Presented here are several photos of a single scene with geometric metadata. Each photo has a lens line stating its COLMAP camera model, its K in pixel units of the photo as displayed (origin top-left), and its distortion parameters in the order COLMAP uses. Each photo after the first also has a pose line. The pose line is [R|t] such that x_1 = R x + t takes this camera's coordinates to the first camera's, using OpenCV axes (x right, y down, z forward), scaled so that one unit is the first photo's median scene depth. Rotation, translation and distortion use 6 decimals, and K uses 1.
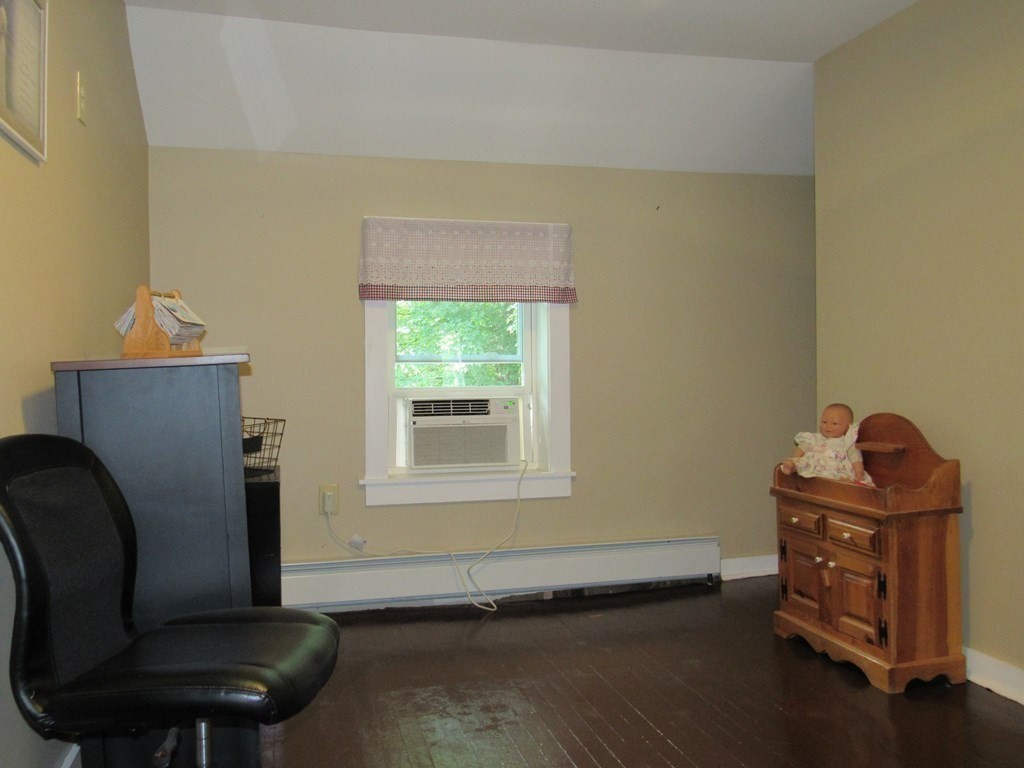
lens RADIAL K [[840.2, 0, 512.2], [0, 840.2, 382.7], [0, 0, 1]] dist [-0.020921, -0.003455]
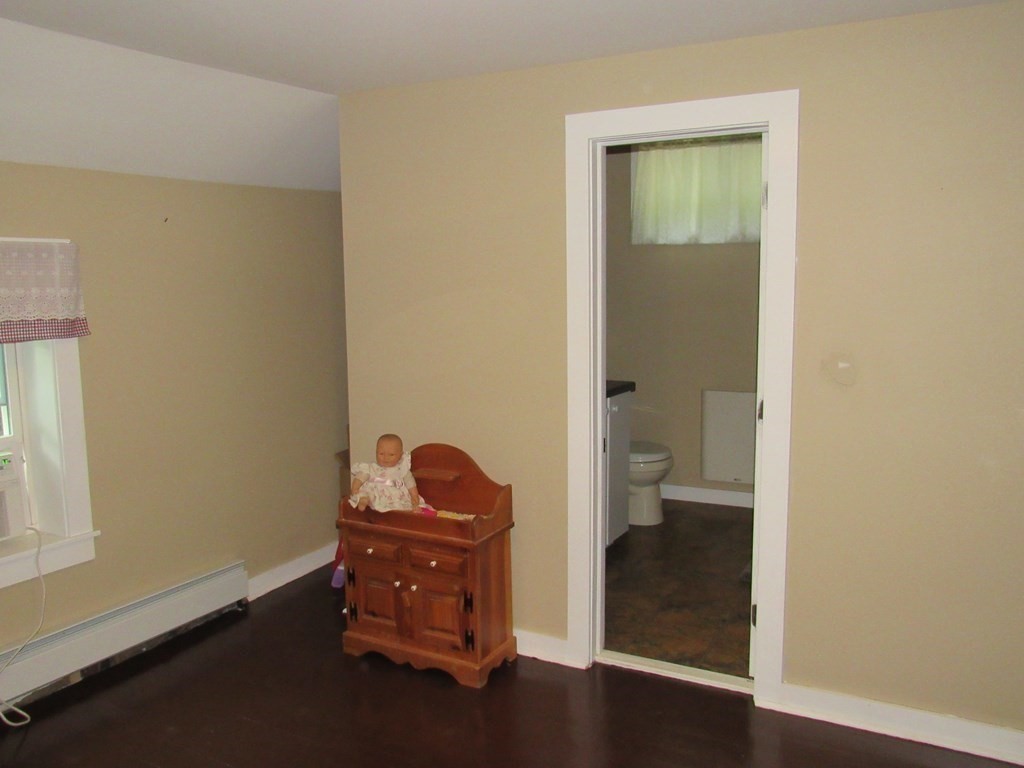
lens RADIAL K [[840.2, 0, 511.4], [0, 840.2, 385.6], [0, 0, 1]] dist [-0.020921, -0.003455]
pose [[0.693598, -0.088625, 0.714890, -0.287222], [0.012214, 0.993707, 0.111340, -0.164215], [-0.720259, -0.068494, 0.690316, 0.139683]]
